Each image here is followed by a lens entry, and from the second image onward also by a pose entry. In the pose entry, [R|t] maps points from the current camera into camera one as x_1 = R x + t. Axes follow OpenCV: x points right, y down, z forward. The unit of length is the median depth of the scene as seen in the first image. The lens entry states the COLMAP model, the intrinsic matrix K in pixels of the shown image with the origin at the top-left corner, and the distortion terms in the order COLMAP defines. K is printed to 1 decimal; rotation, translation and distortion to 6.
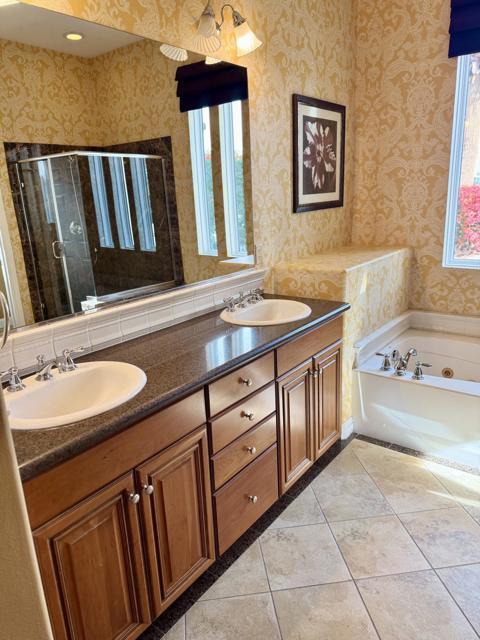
lens RADIAL K [[453.2, 0, 239.8], [0, 453.2, 320.9], [0, 0, 1]] dist [0.045677, -0.052291]
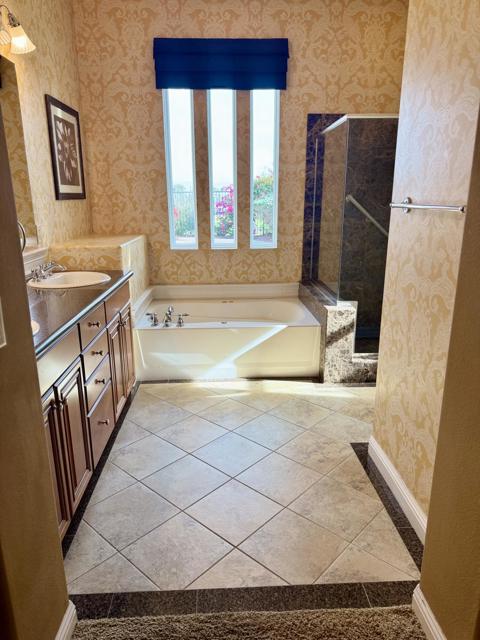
lens RADIAL K [[453.2, 0, 239.8], [0, 453.2, 320.9], [0, 0, 1]] dist [0.045677, -0.052291]
pose [[0.765297, -0.124877, 0.631447, -0.269261], [0.142039, 0.989581, 0.023555, 0.088601], [-0.627810, 0.071664, 0.775061, -0.122408]]
